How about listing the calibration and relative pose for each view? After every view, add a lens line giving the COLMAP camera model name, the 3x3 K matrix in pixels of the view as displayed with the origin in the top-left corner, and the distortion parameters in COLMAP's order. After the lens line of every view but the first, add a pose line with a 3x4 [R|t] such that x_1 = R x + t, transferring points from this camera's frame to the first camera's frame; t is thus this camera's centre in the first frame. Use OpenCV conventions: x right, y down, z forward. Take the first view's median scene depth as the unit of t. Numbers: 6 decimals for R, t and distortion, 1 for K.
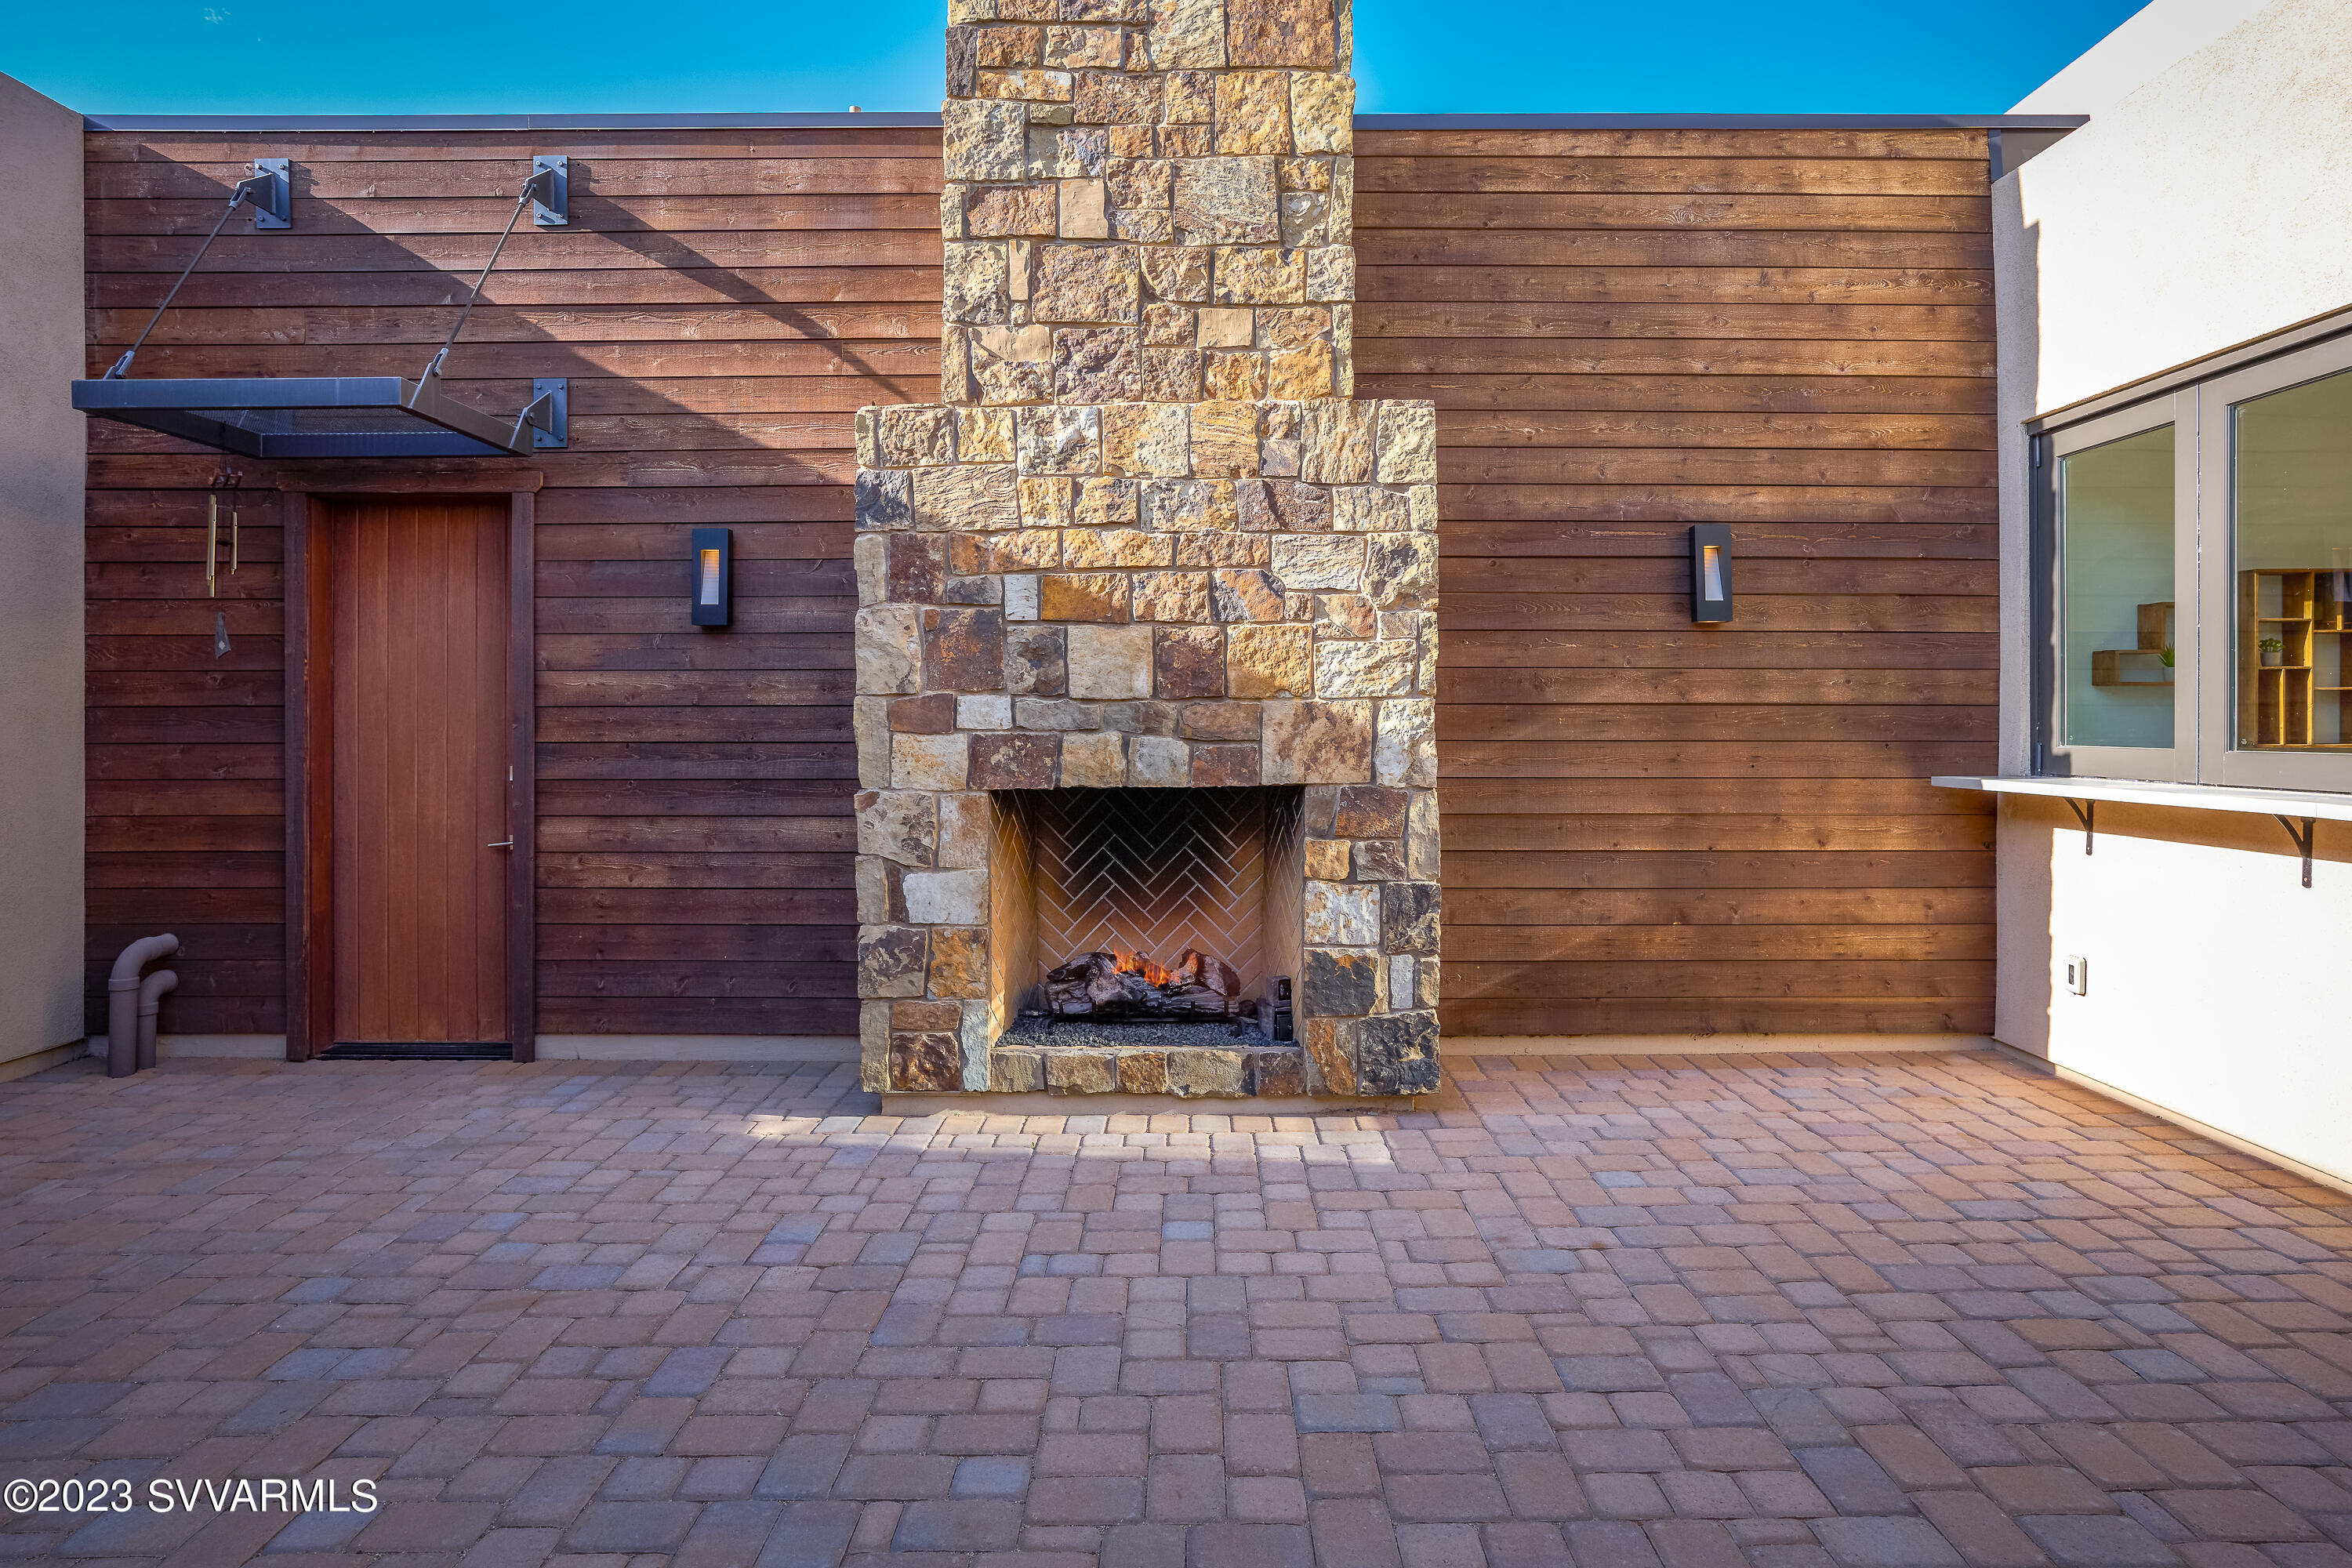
lens RADIAL K [[1450.9, 0, 1316.0], [0, 1450.9, 728.1], [0, 0, 1]] dist [-0.052608, 0.030245]
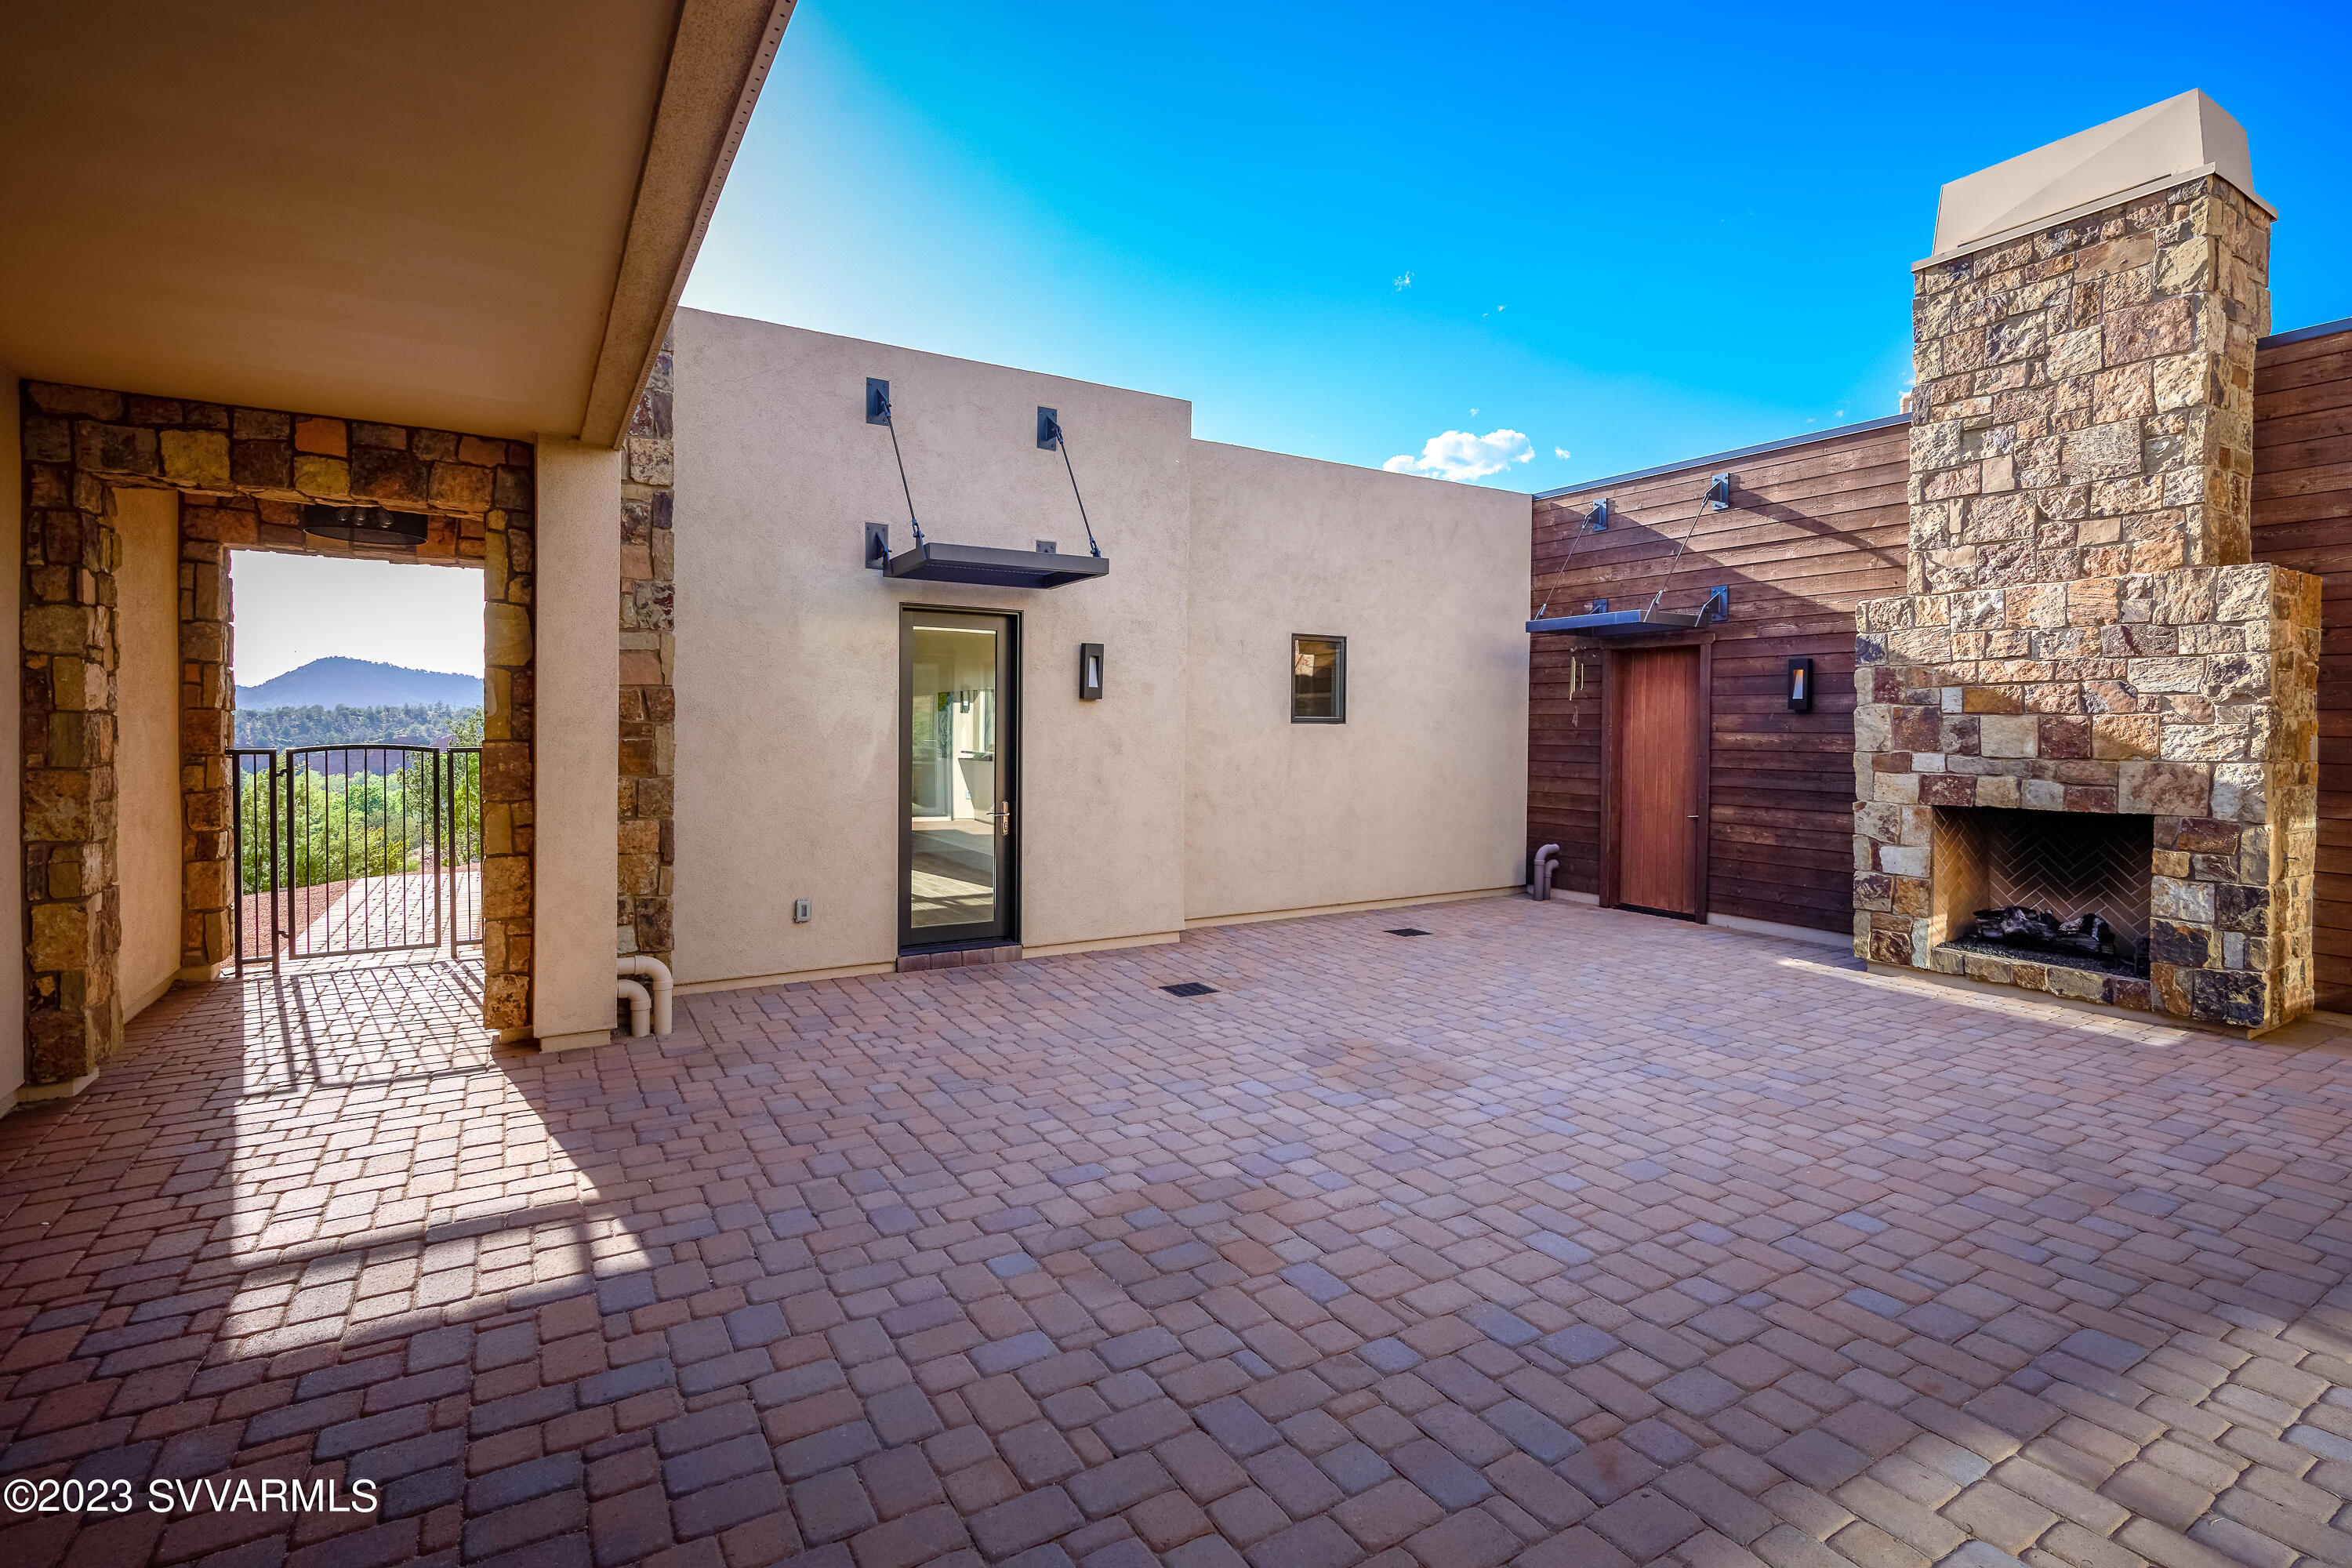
lens RADIAL K [[1094.7, 0, 1139.9], [0, 1094.7, 720.4], [0, 0, 1]] dist [0.000530, -0.001687]
pose [[0.489238, 0.000815, -0.872150, 0.482215], [-0.016540, 0.999828, -0.008344, -0.035280], [0.871993, 0.018507, 0.489168, -0.542852]]
